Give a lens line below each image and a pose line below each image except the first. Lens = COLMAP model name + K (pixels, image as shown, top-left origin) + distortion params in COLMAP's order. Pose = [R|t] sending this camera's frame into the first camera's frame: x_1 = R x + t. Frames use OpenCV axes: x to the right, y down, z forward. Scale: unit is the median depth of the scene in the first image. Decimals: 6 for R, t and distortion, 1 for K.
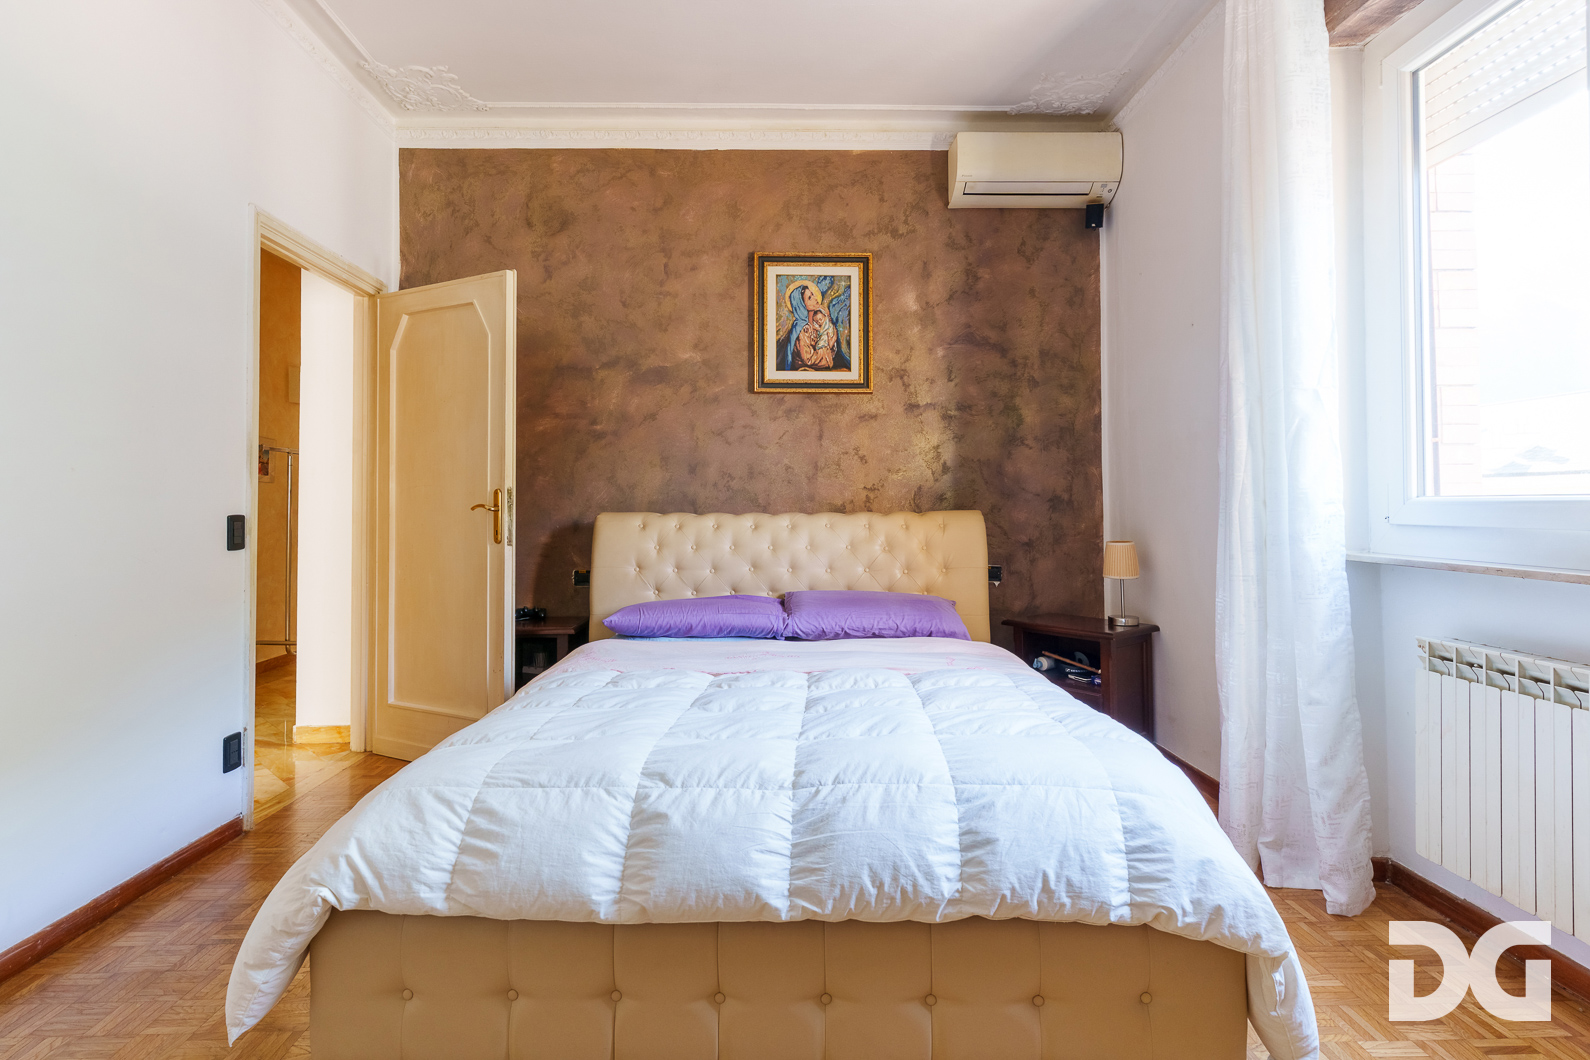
lens RADIAL K [[781.7, 0, 802.1], [0, 781.7, 493.6], [0, 0, 1]] dist [-0.000076, 0.000908]
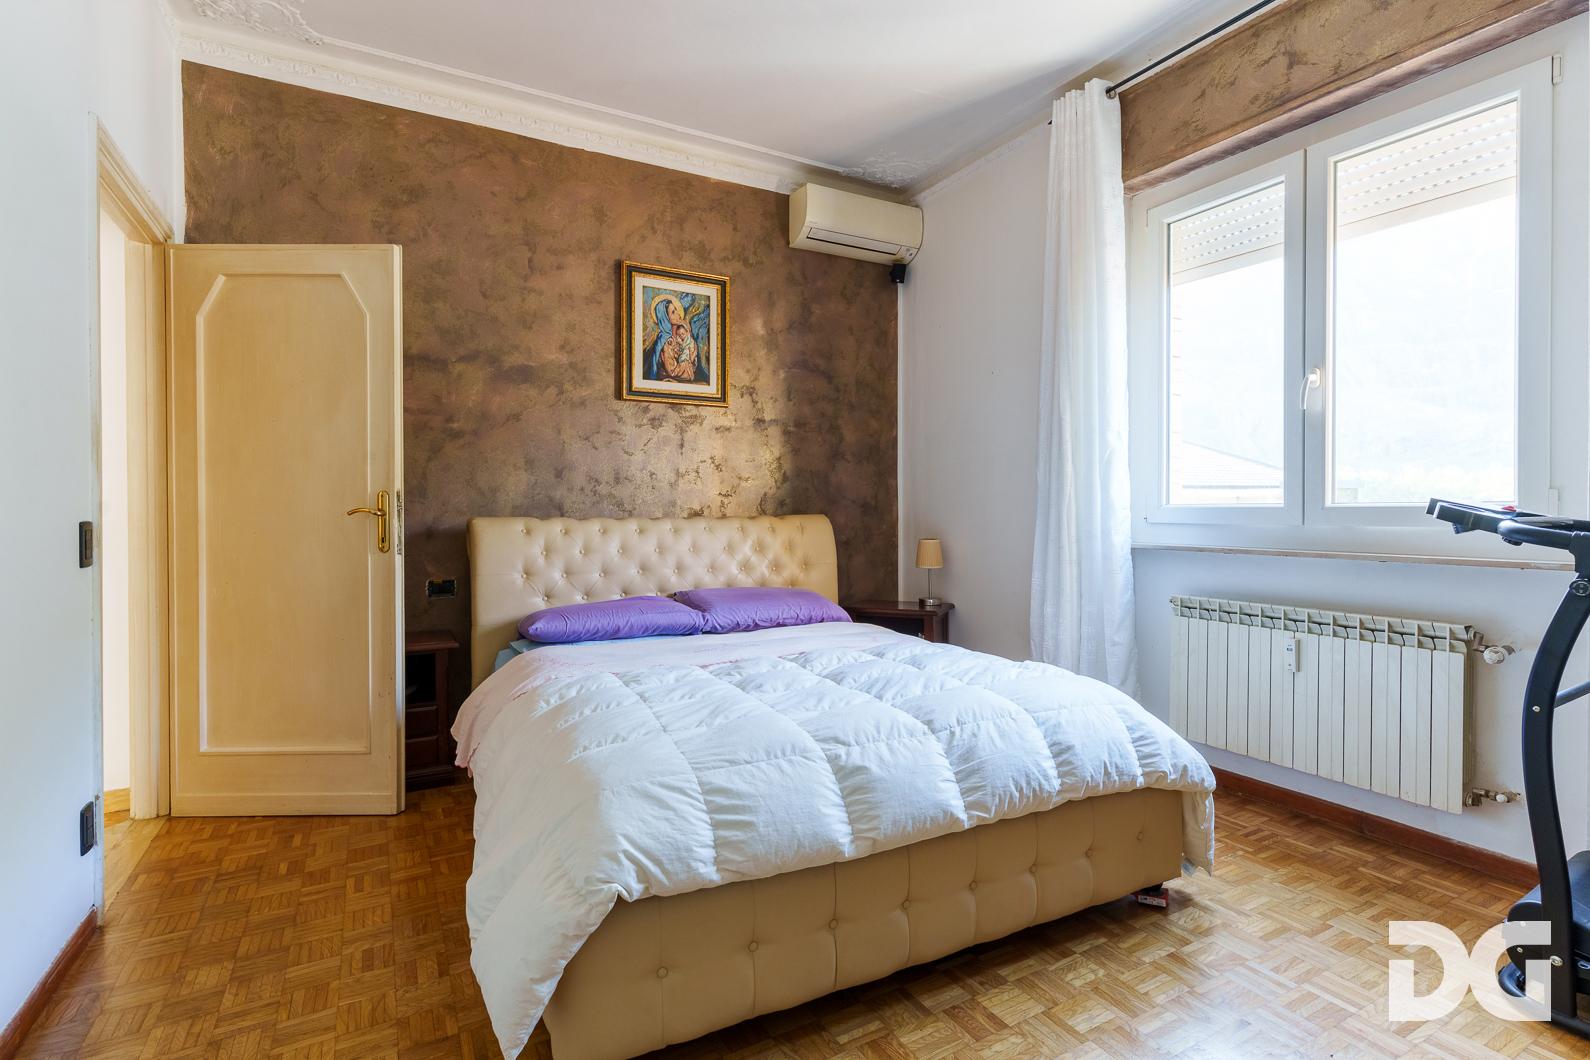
lens RADIAL K [[767.5, 0, 795.3], [0, 767.5, 520.1], [0, 0, 1]] dist [0.001274, 0.000384]
pose [[0.883853, -0.005019, 0.467737, -0.332571], [-0.007679, 0.999652, 0.025238, 0.001113], [-0.467701, -0.025898, 0.883507, 0.006833]]
